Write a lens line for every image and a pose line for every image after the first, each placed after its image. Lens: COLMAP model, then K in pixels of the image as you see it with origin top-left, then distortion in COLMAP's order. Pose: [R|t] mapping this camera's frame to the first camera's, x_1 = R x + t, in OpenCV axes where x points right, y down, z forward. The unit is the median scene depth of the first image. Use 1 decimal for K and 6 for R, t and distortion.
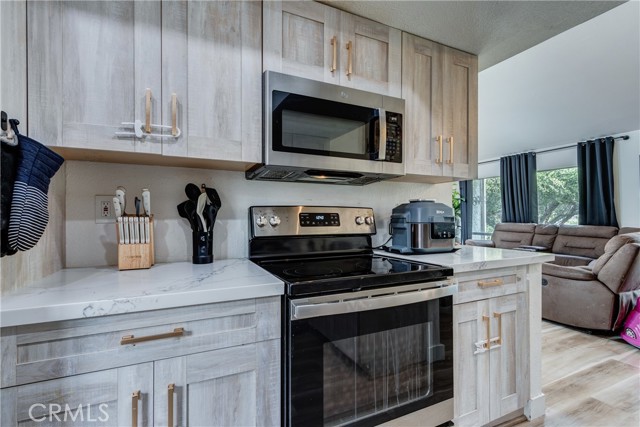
lens RADIAL K [[291.4, 0, 313.6], [0, 291.4, 215.6], [0, 0, 1]] dist [0.007878, -0.002493]
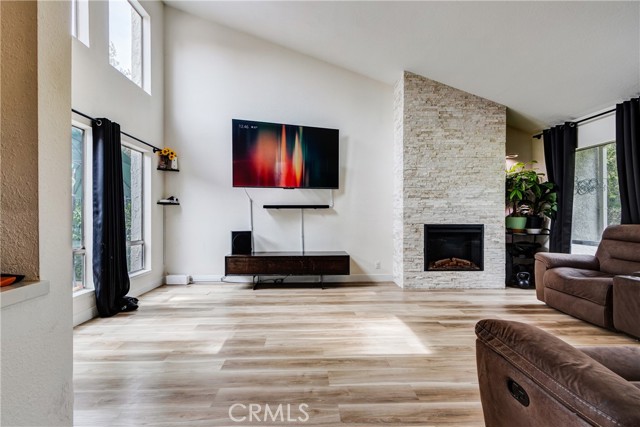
lens RADIAL K [[291.4, 0, 314.1], [0, 291.4, 215.8], [0, 0, 1]] dist [0.007878, -0.002493]
pose [[0.921897, 0.001423, -0.387432, 1.294082], [0.001087, 0.999980, 0.006259, 0.019050], [0.387433, -0.006192, 0.921877, 1.081570]]
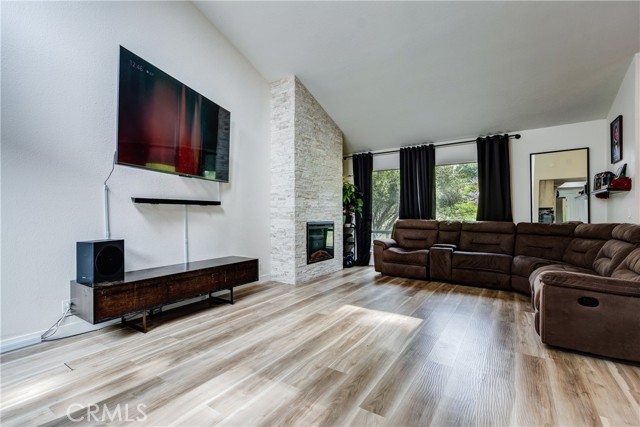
lens RADIAL K [[291.4, 0, 314.3], [0, 291.4, 215.1], [0, 0, 1]] dist [0.007878, -0.002493]
pose [[0.852373, -0.000984, 0.522934, -0.272734], [-0.001419, 0.999990, 0.004194, 0.030759], [-0.522933, -0.004317, 0.852363, 1.394155]]
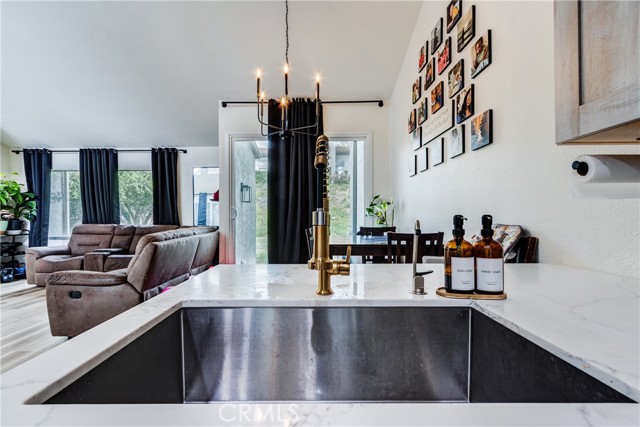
lens RADIAL K [[291.4, 0, 313.1], [0, 291.4, 215.7], [0, 0, 1]] dist [0.007878, -0.002493]
pose [[0.418854, 0.000842, 0.908053, 0.559855], [-0.001082, 0.999999, -0.000428, -0.003492], [-0.908053, -0.000804, 0.418855, 0.049375]]
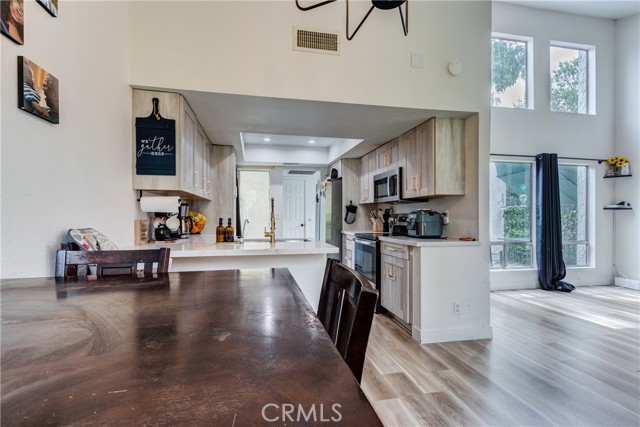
lens RADIAL K [[291.4, 0, 312.9], [0, 291.4, 216.0], [0, 0, 1]] dist [0.007878, -0.002493]
pose [[-0.234507, -0.001373, -0.972113, 2.519738], [0.002671, 0.999994, -0.002057, -0.009840], [0.972111, -0.003079, -0.234502, 0.829049]]
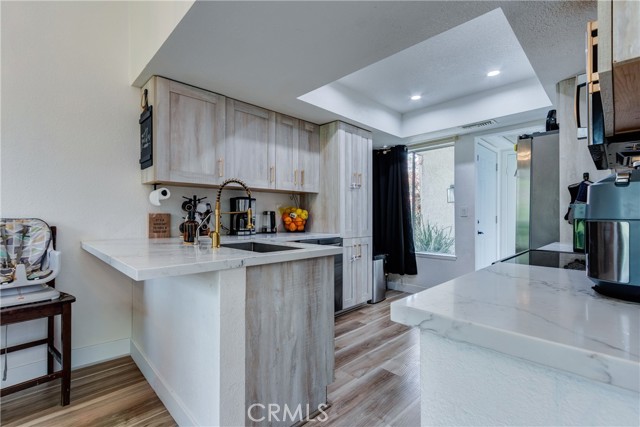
lens RADIAL K [[291.4, 0, 313.2], [0, 291.4, 217.8], [0, 0, 1]] dist [0.007878, -0.002493]
pose [[-0.943456, -0.000142, -0.331497, 1.045061], [-0.000454, 1.000000, 0.000862, 0.021951], [0.331497, 0.000964, -0.943456, 1.326676]]
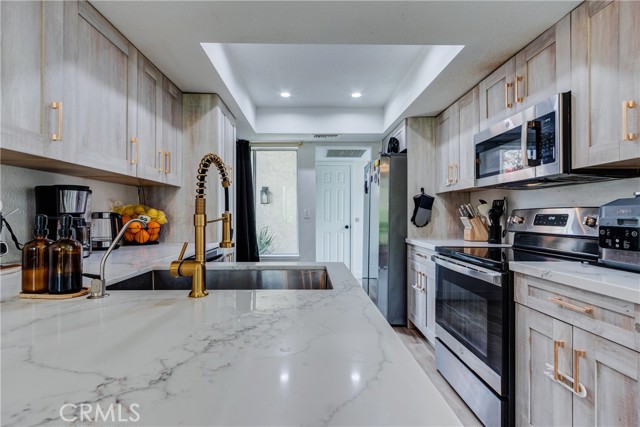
lens RADIAL K [[291.4, 0, 314.5], [0, 291.4, 215.8], [0, 0, 1]] dist [0.007878, -0.002493]
pose [[-0.401192, 0.000101, -0.915994, 1.397499], [0.002376, 0.999997, -0.000931, -0.002973], [0.915991, -0.002550, -0.401191, 0.614172]]
